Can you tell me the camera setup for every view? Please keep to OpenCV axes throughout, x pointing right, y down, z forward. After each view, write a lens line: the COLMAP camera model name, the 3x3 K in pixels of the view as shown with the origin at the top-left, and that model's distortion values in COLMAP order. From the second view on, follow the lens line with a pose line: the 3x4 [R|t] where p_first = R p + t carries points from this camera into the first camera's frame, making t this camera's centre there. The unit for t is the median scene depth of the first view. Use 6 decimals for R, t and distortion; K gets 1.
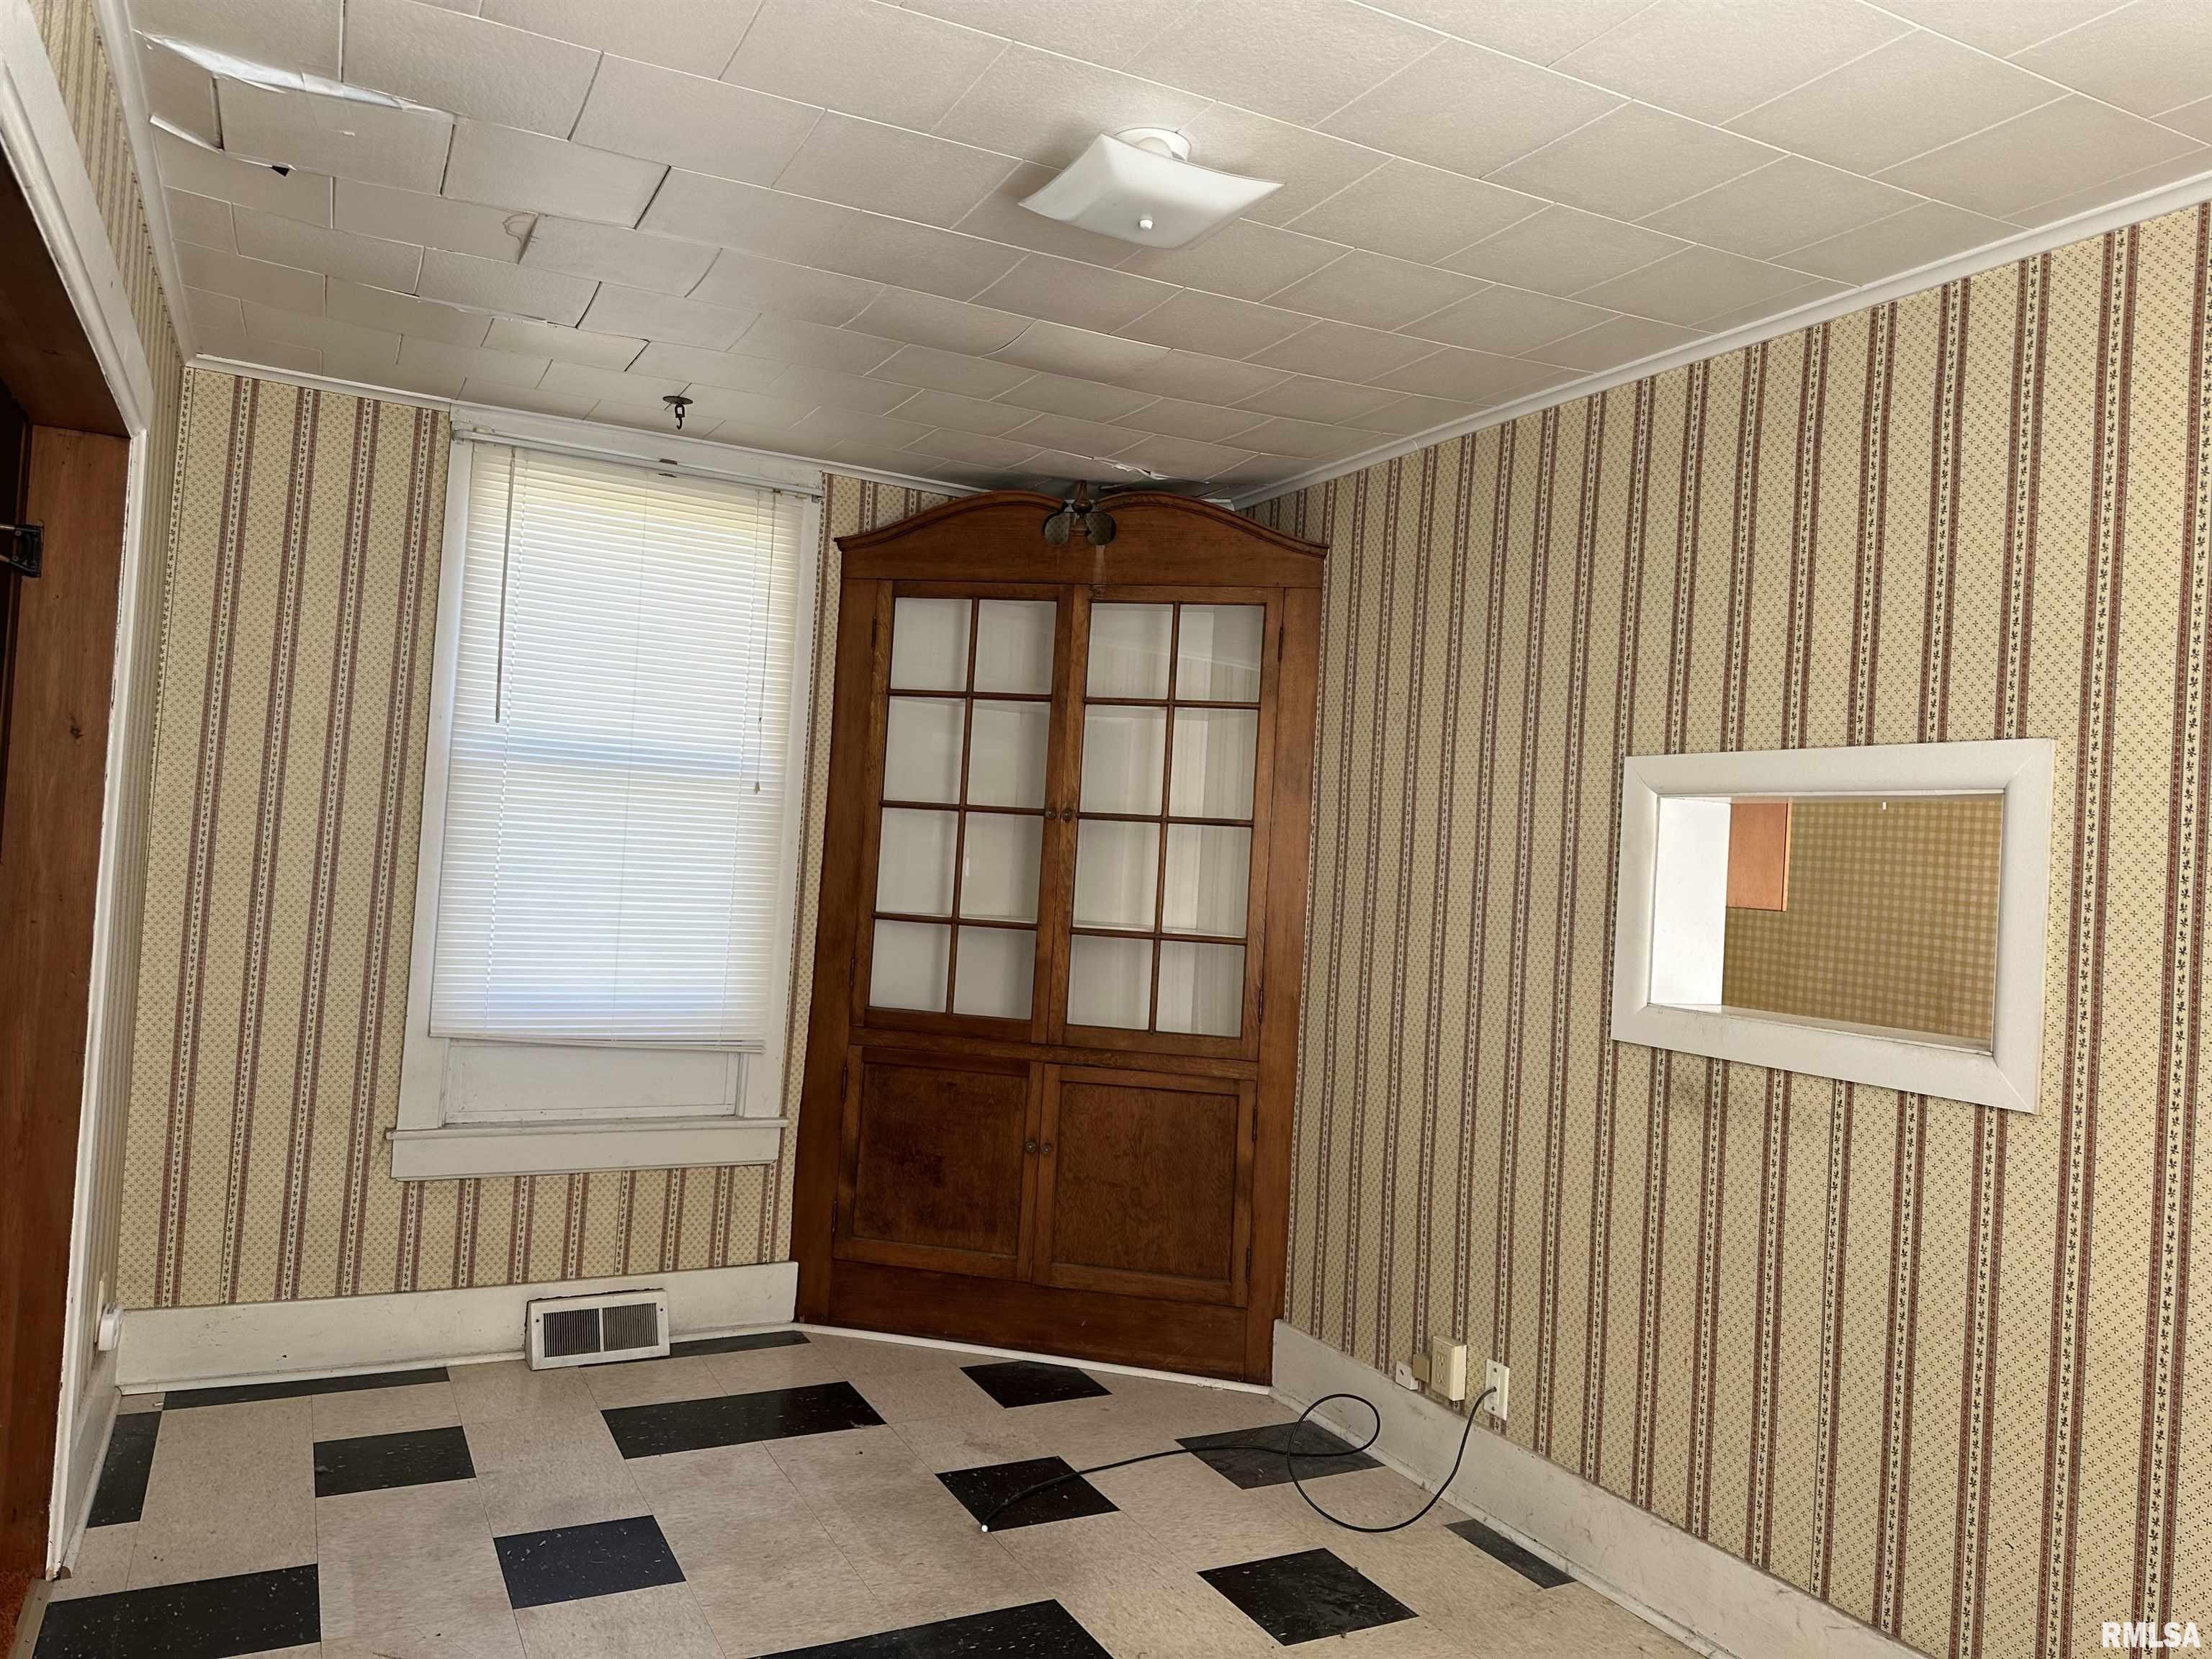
lens RADIAL K [[1548.5, 0, 1102.7], [0, 1548.5, 823.6], [0, 0, 1]] dist [-0.006929, -0.011374]
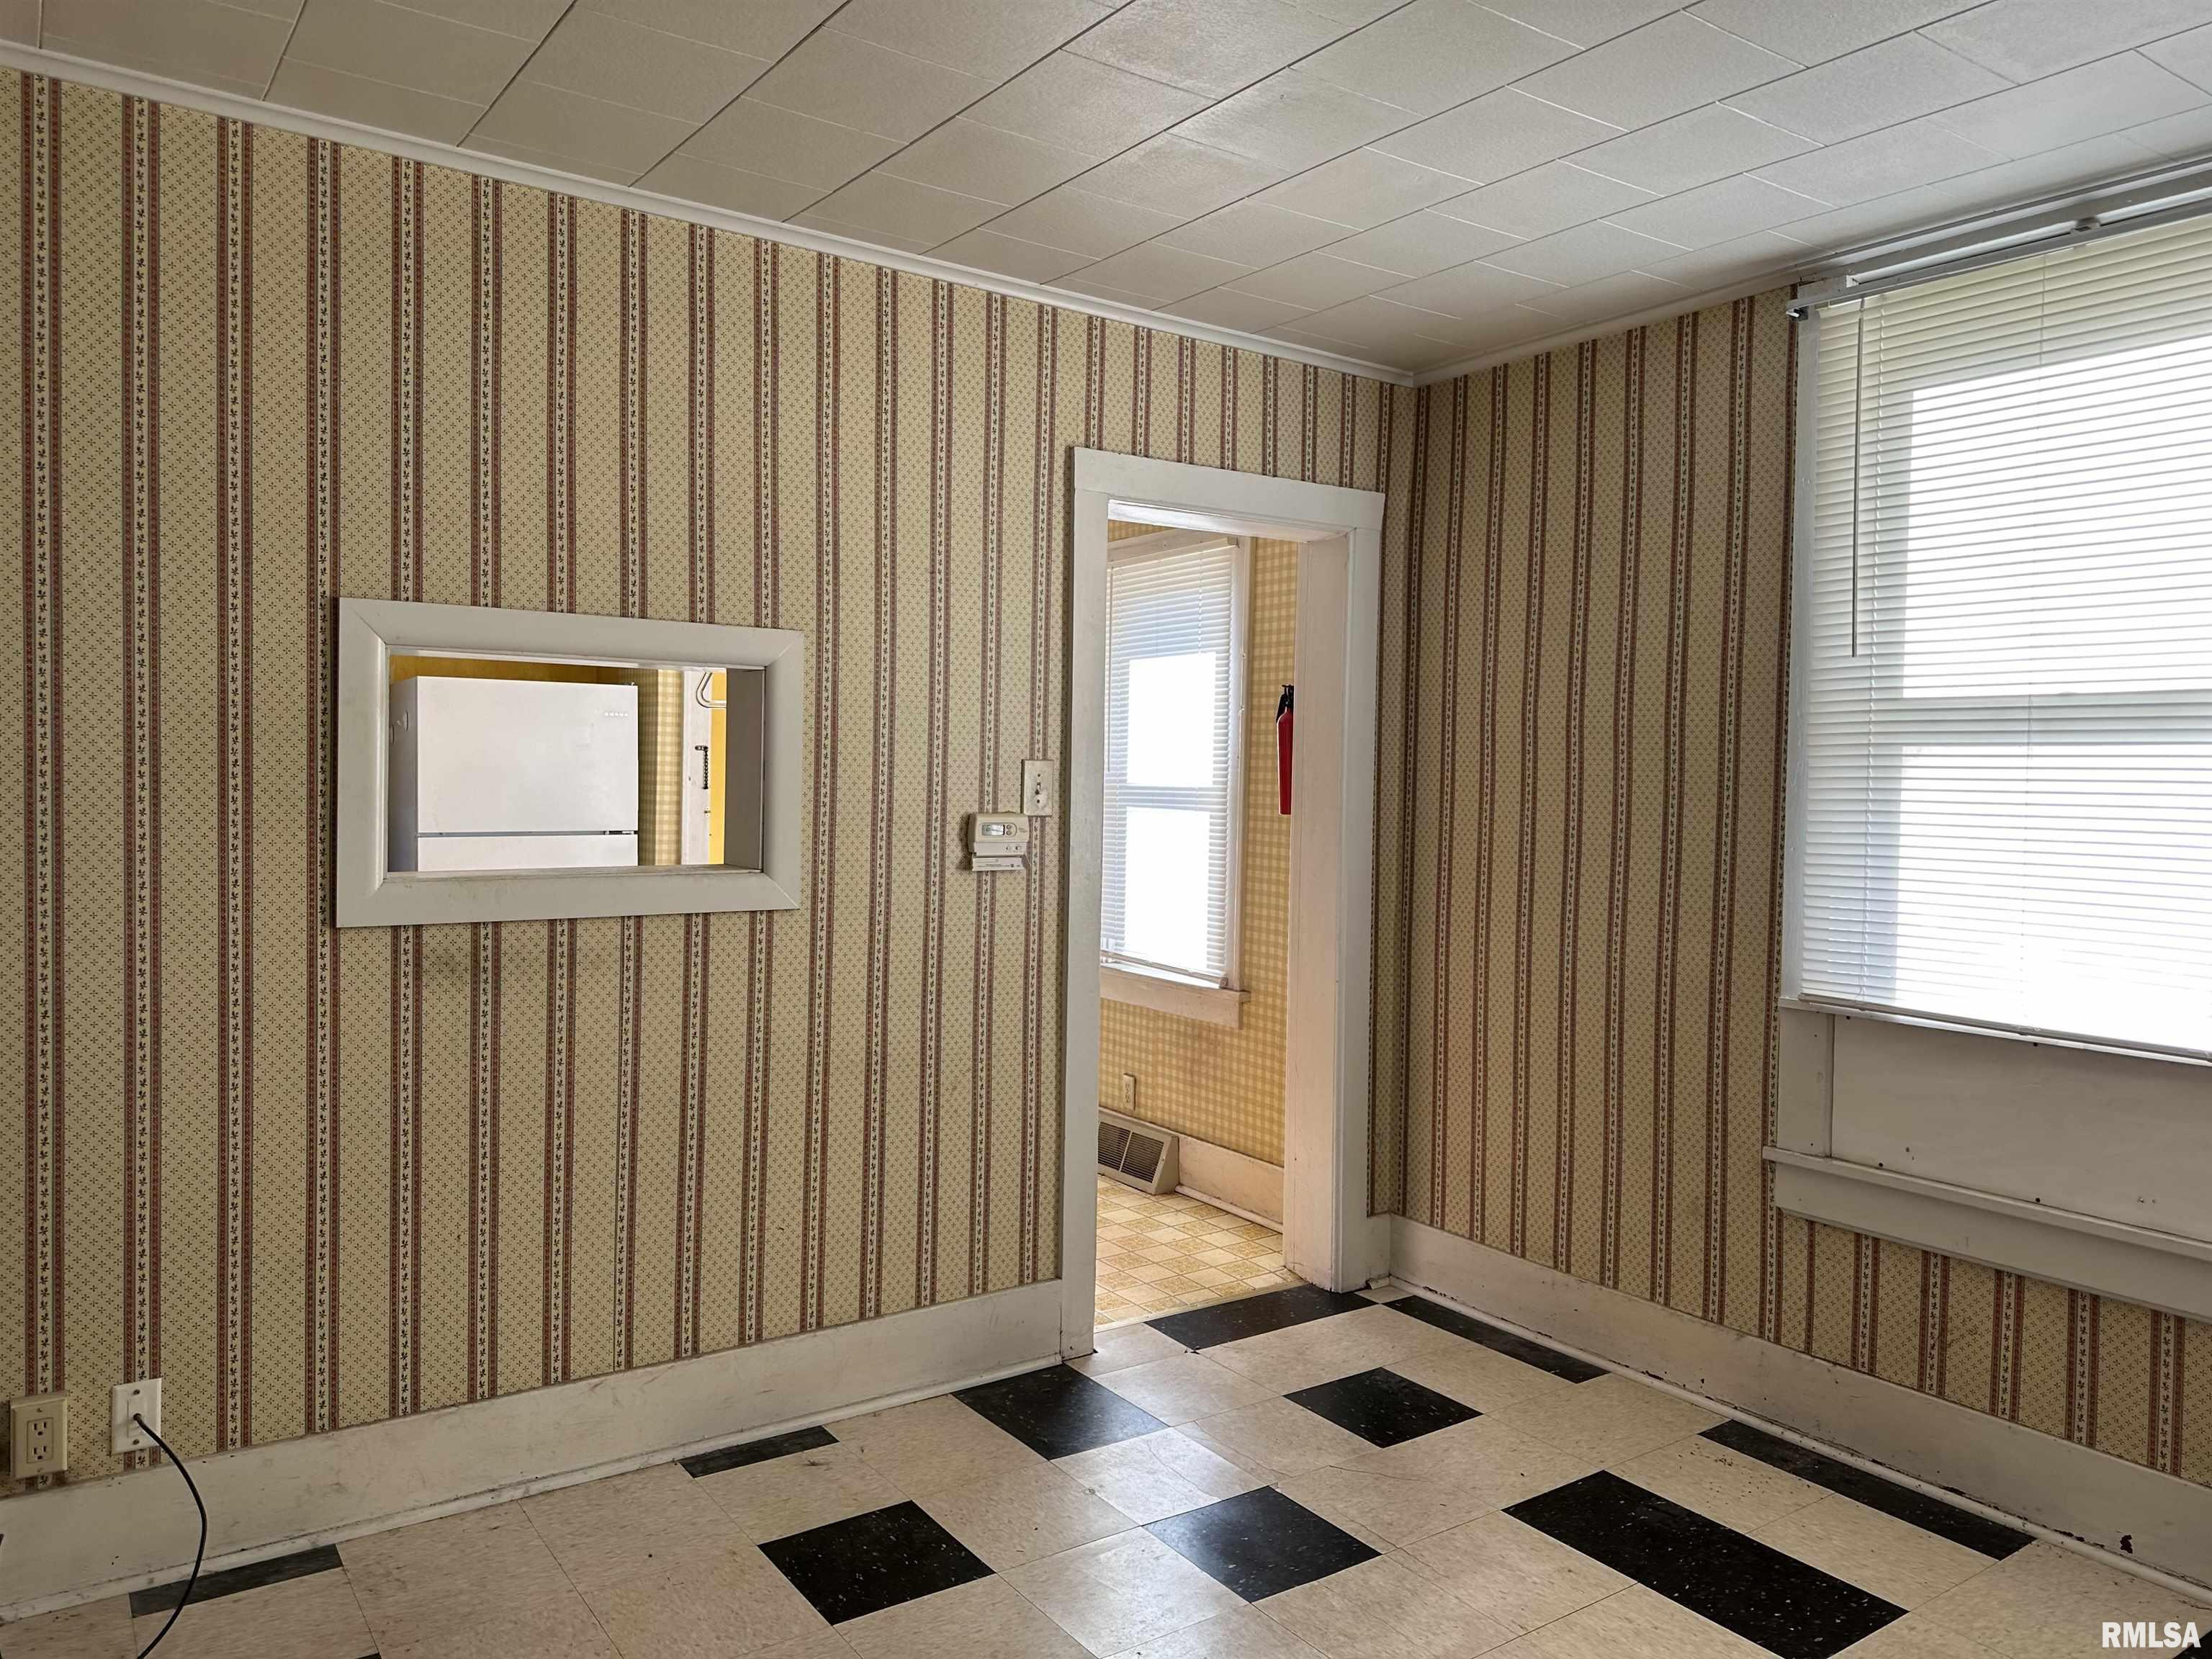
lens RADIAL K [[1548.5, 0, 1104.4], [0, 1548.5, 823.4], [0, 0, 1]] dist [-0.006929, -0.011374]
pose [[-0.149046, -0.089297, 0.984790, -0.641292], [-0.048572, 0.995373, 0.082905, -0.011143], [-0.987637, -0.035476, -0.152694, 0.789537]]
